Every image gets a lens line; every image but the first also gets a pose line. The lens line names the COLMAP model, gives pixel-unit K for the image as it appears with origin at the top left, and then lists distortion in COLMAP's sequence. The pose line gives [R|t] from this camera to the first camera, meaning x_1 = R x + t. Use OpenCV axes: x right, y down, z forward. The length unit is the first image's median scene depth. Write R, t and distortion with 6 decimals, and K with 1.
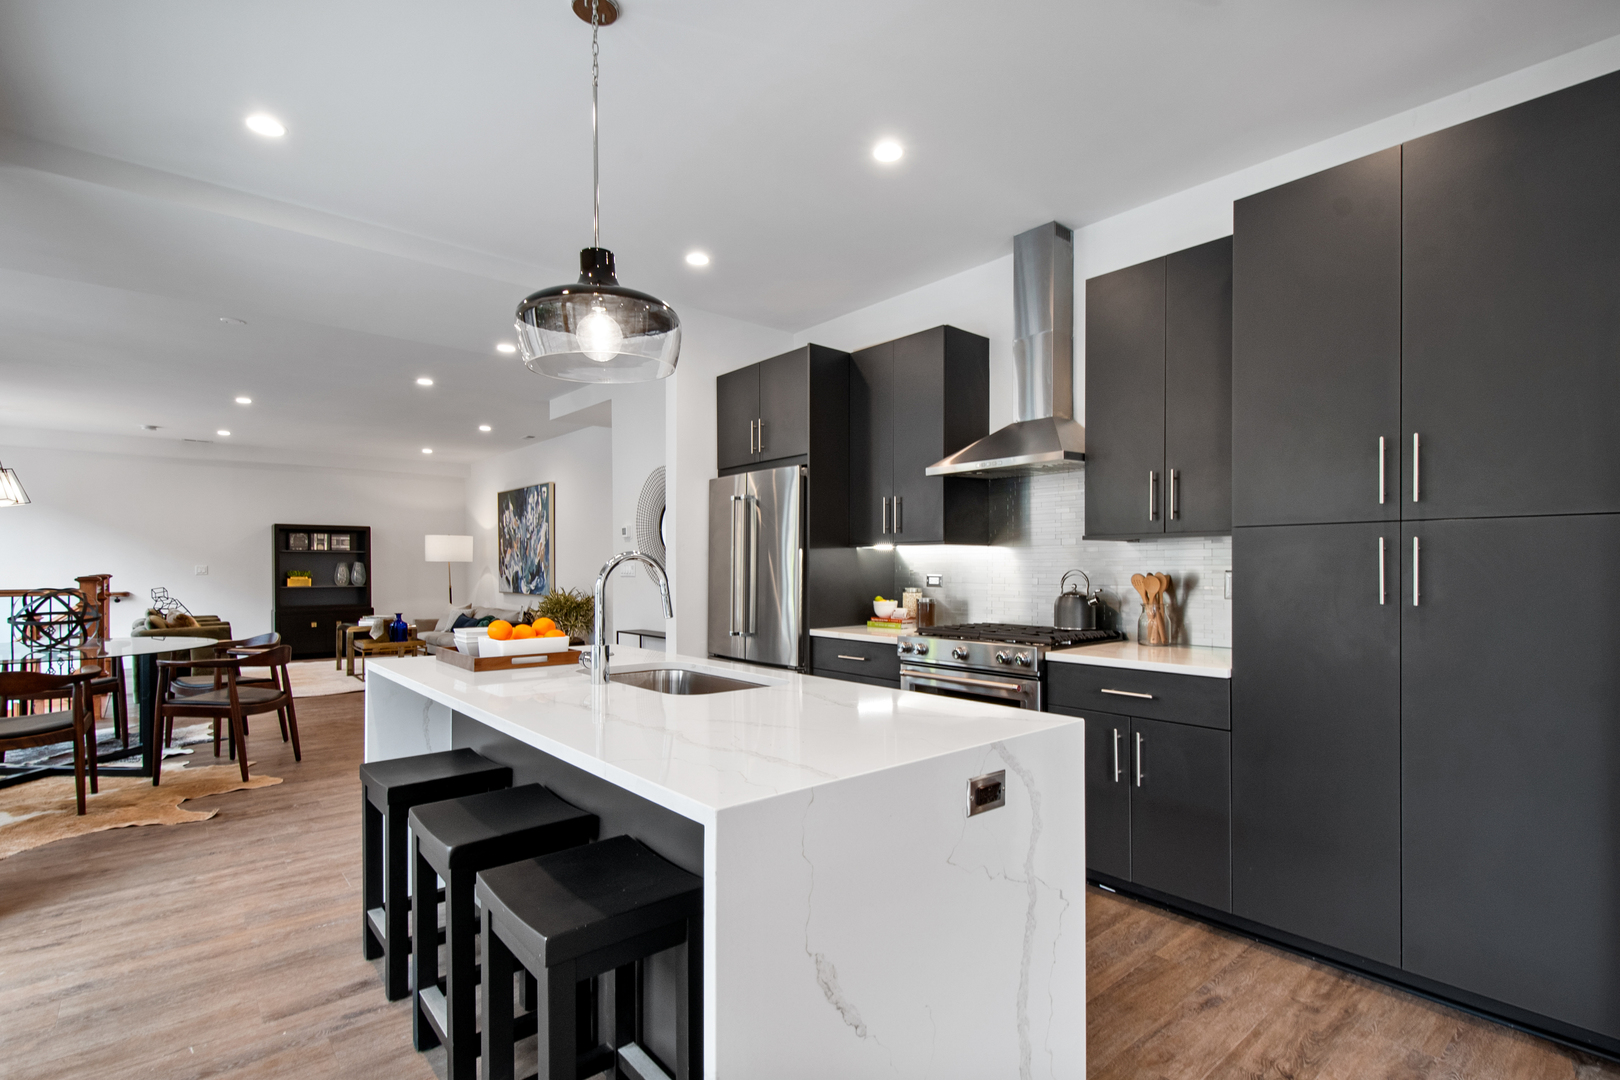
lens RADIAL K [[764.8, 0, 828.7], [0, 764.8, 568.2], [0, 0, 1]] dist [0.022839, 0.000058]
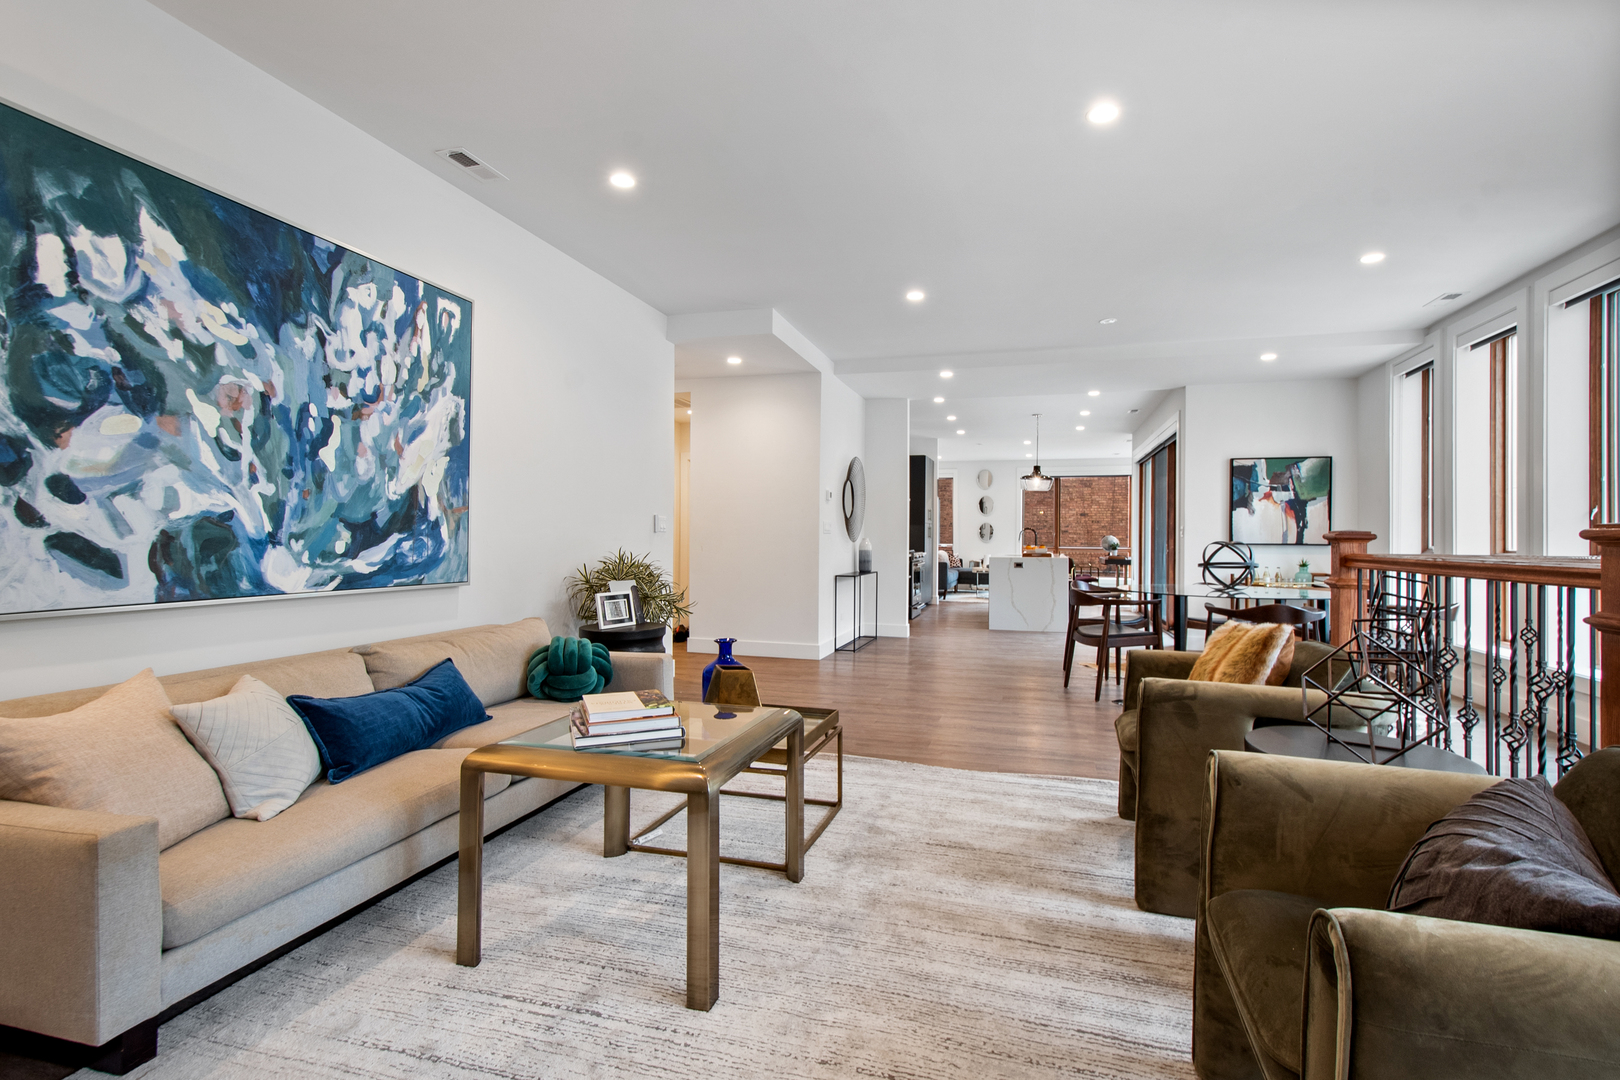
lens RADIAL K [[731.8, 0, 814.2], [0, 731.8, 530.9], [0, 0, 1]] dist [-0.000654, -0.000253]
pose [[-0.524323, 0.004006, 0.851510, -0.853635], [-0.005893, 0.999948, -0.008333, 0.012466], [-0.851499, -0.009387, -0.524272, 1.136865]]
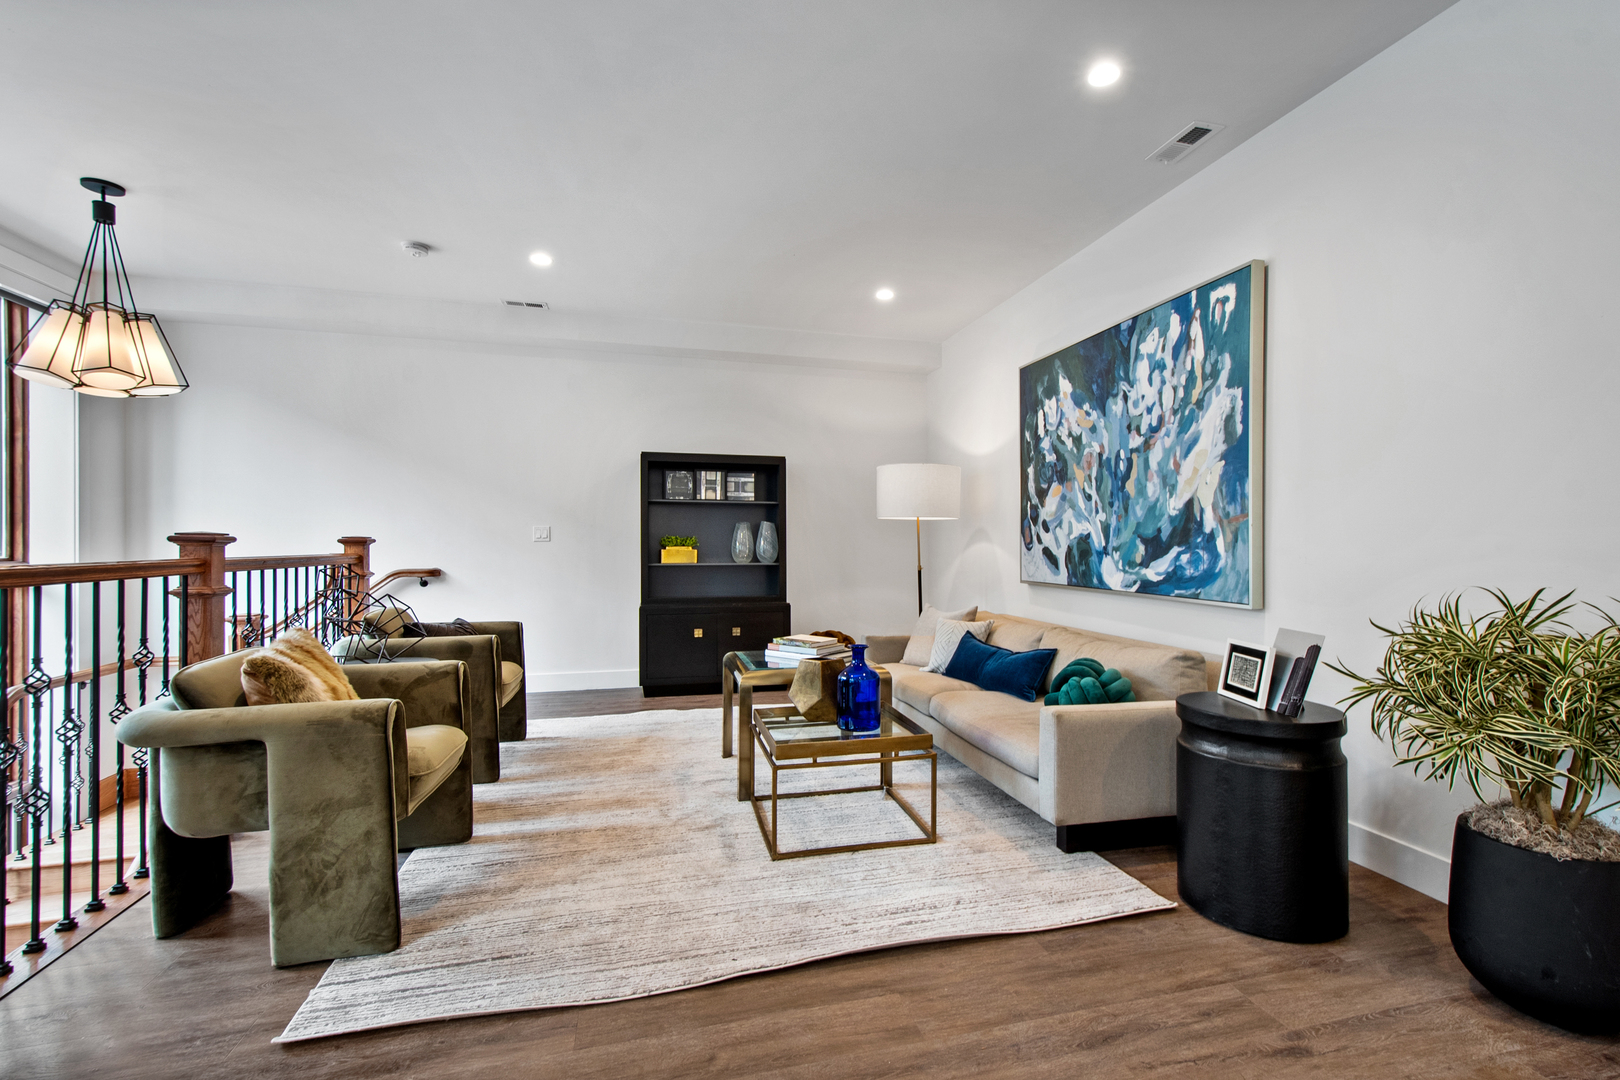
lens RADIAL K [[724.8, 0, 843.2], [0, 724.8, 551.7], [0, 0, 1]] dist [0.020923, -0.012100]
pose [[0.901331, 0.007593, -0.433065, -0.418991], [-0.004250, 0.999953, 0.008687, 0.011992], [0.433111, -0.005990, 0.901321, 0.693997]]
